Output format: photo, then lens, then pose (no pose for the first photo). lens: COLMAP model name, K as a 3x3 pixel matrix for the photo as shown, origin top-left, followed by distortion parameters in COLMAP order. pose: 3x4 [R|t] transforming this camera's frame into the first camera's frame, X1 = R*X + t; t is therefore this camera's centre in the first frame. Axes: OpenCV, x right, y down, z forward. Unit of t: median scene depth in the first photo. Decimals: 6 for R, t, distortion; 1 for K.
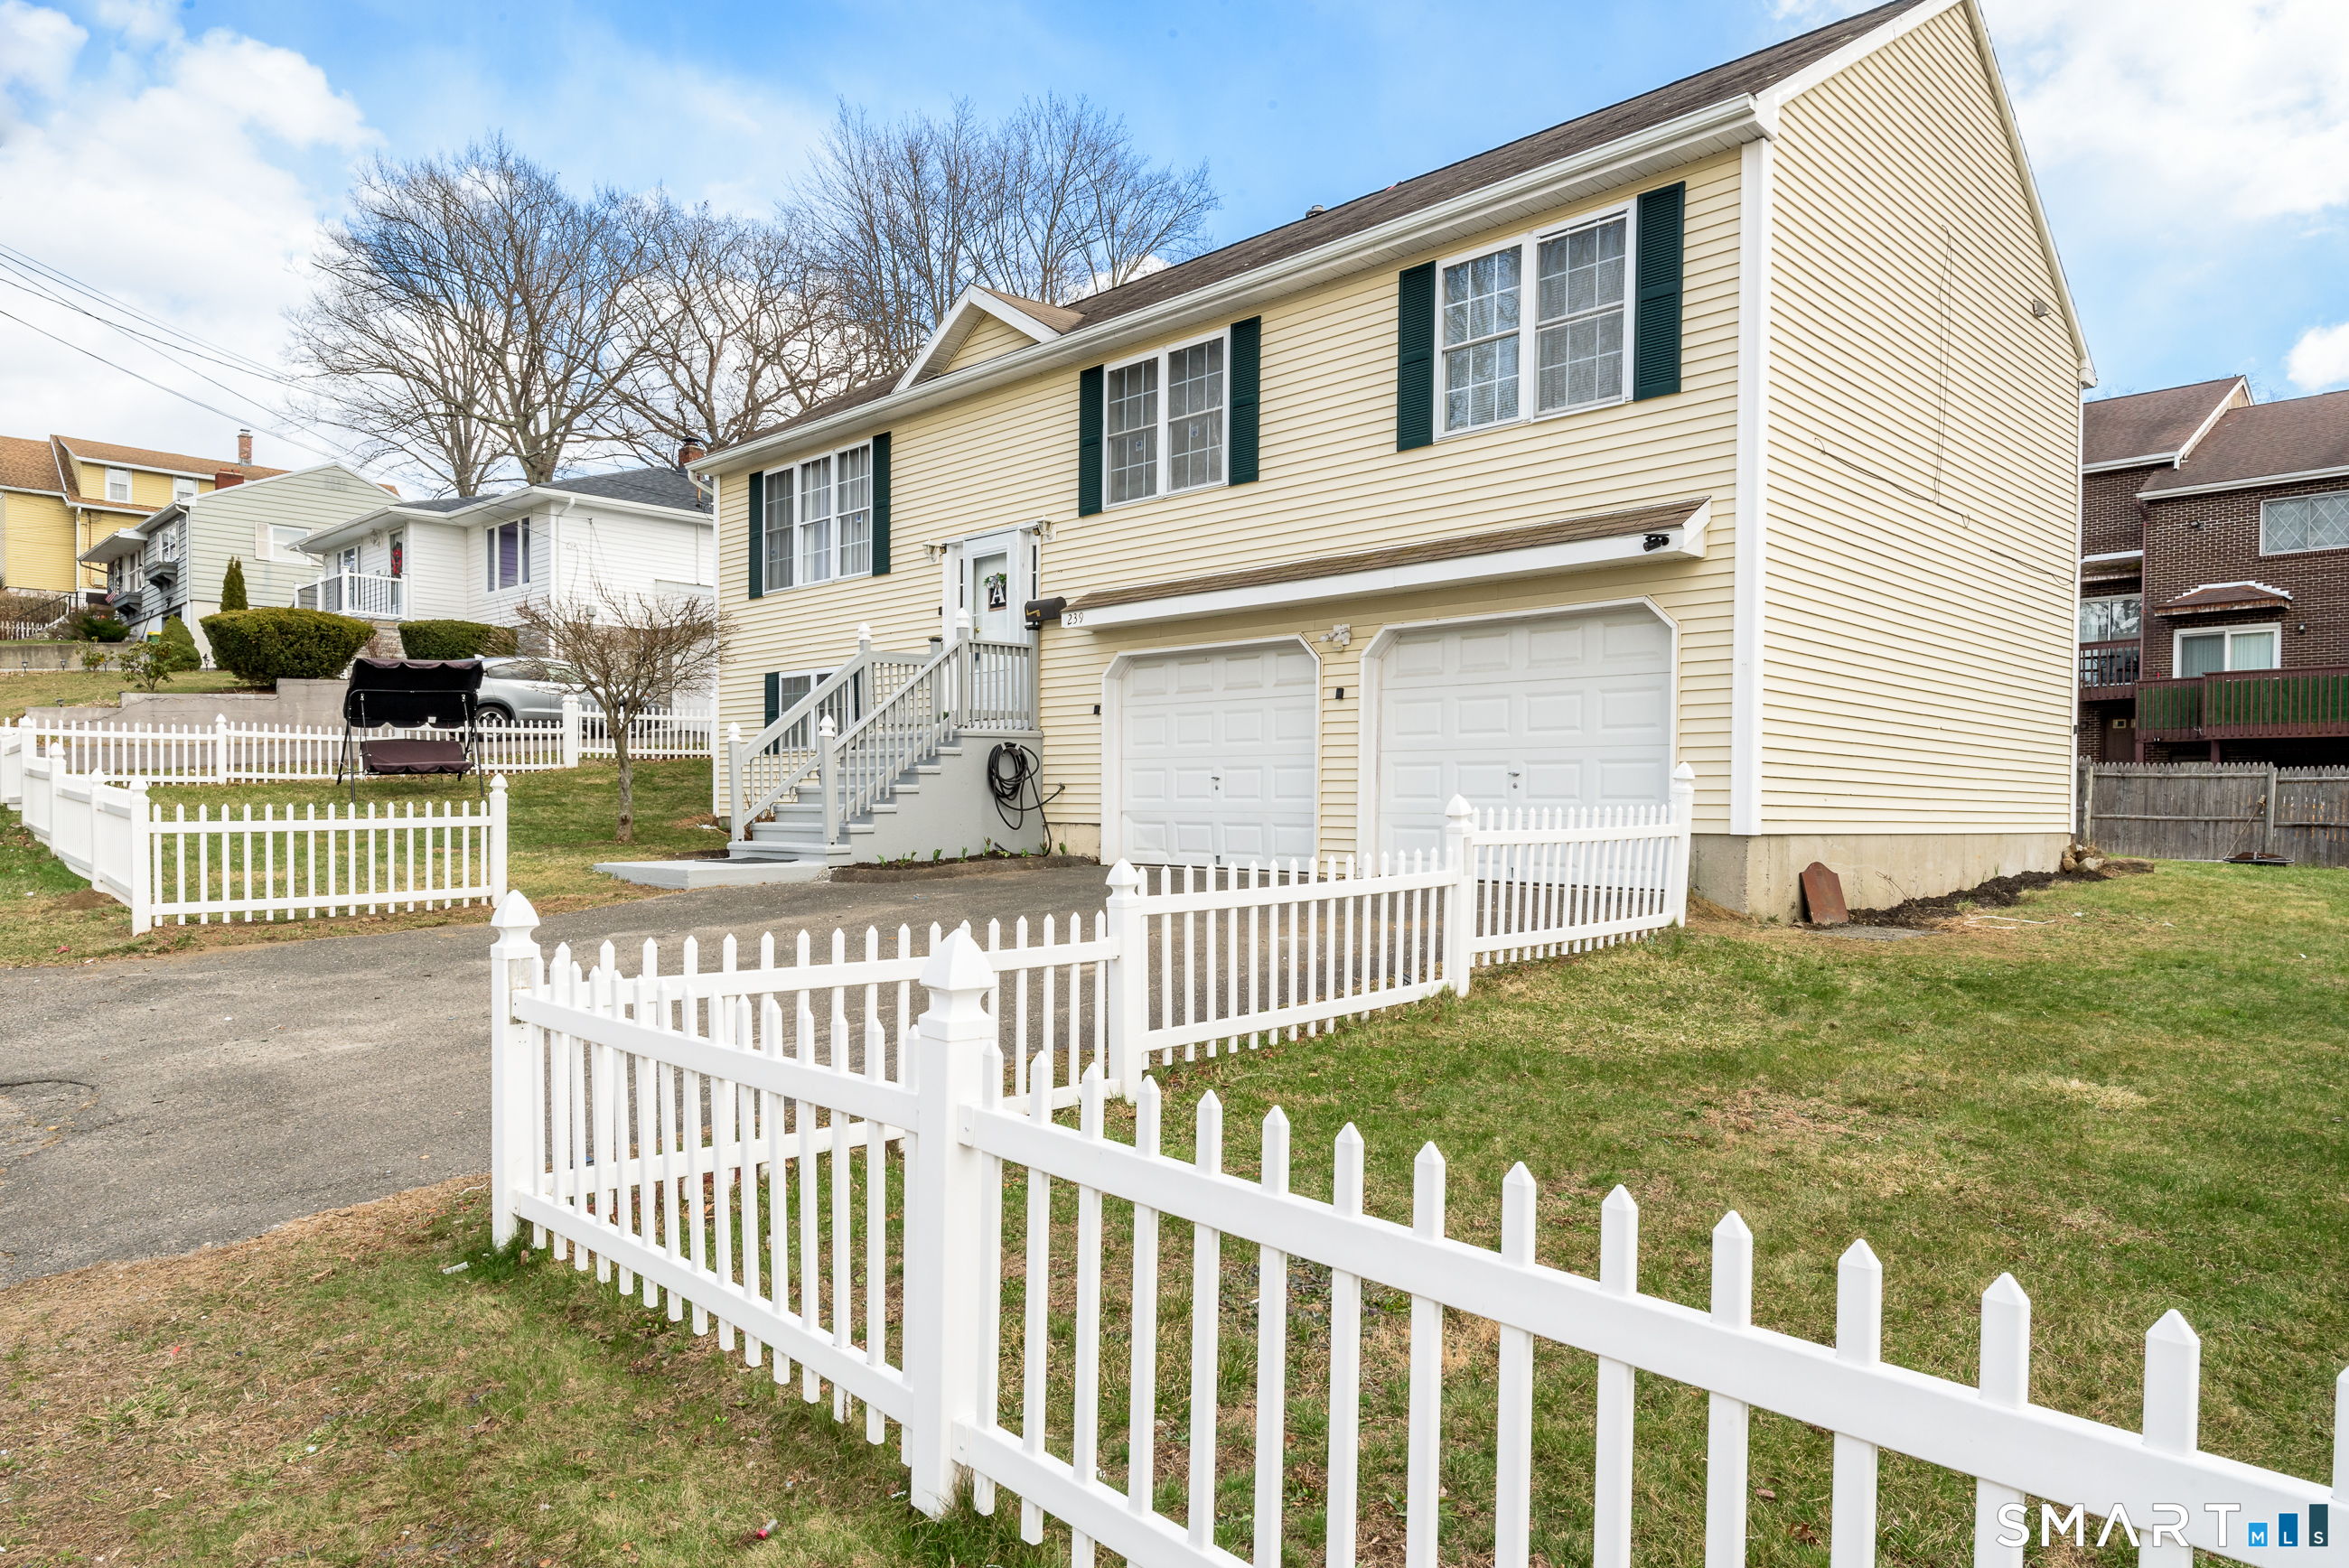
lens RADIAL K [[1463.6, 0, 1173.3], [0, 1463.6, 801.4], [0, 0, 1]] dist [0.021271, 0.000017]
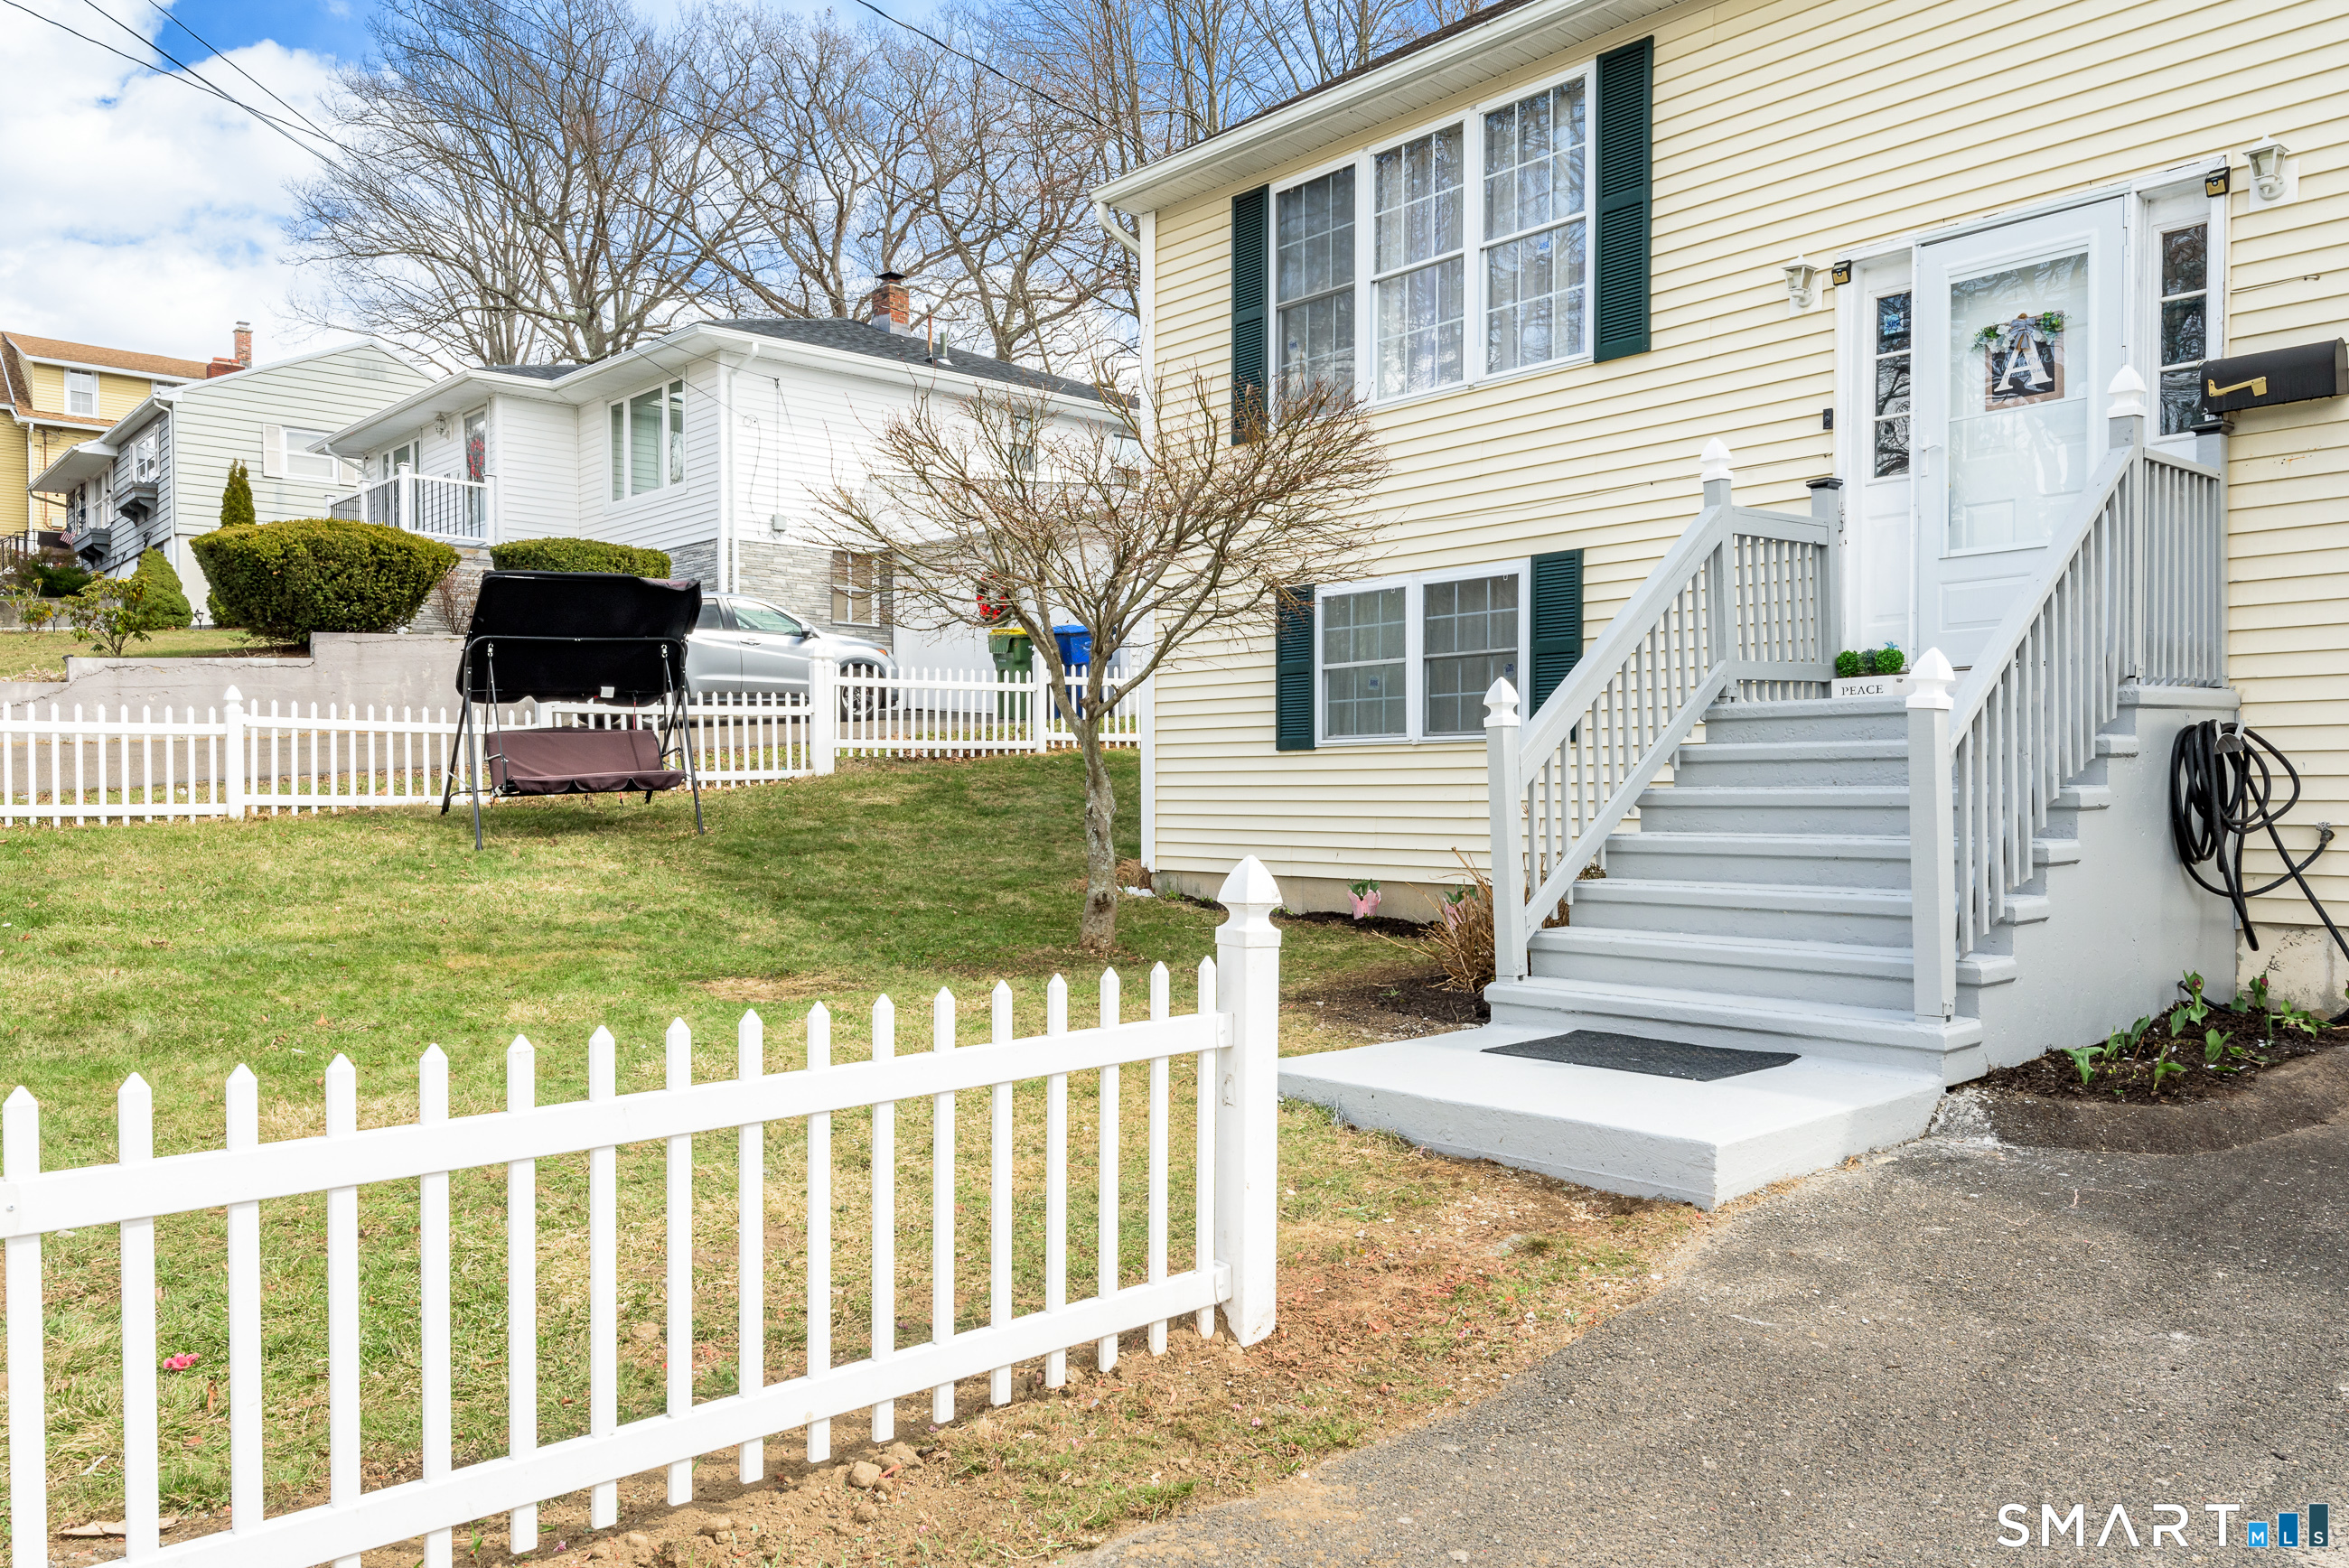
lens RADIAL K [[1699.9, 0, 1175.9], [0, 1699.9, 780.7], [0, 0, 1]] dist [0.031820, -0.001017]
pose [[0.998146, -0.010008, -0.060034, -0.196845], [0.009769, 0.999943, -0.004273, -0.013869], [0.060073, 0.003678, 0.998187, 0.294900]]
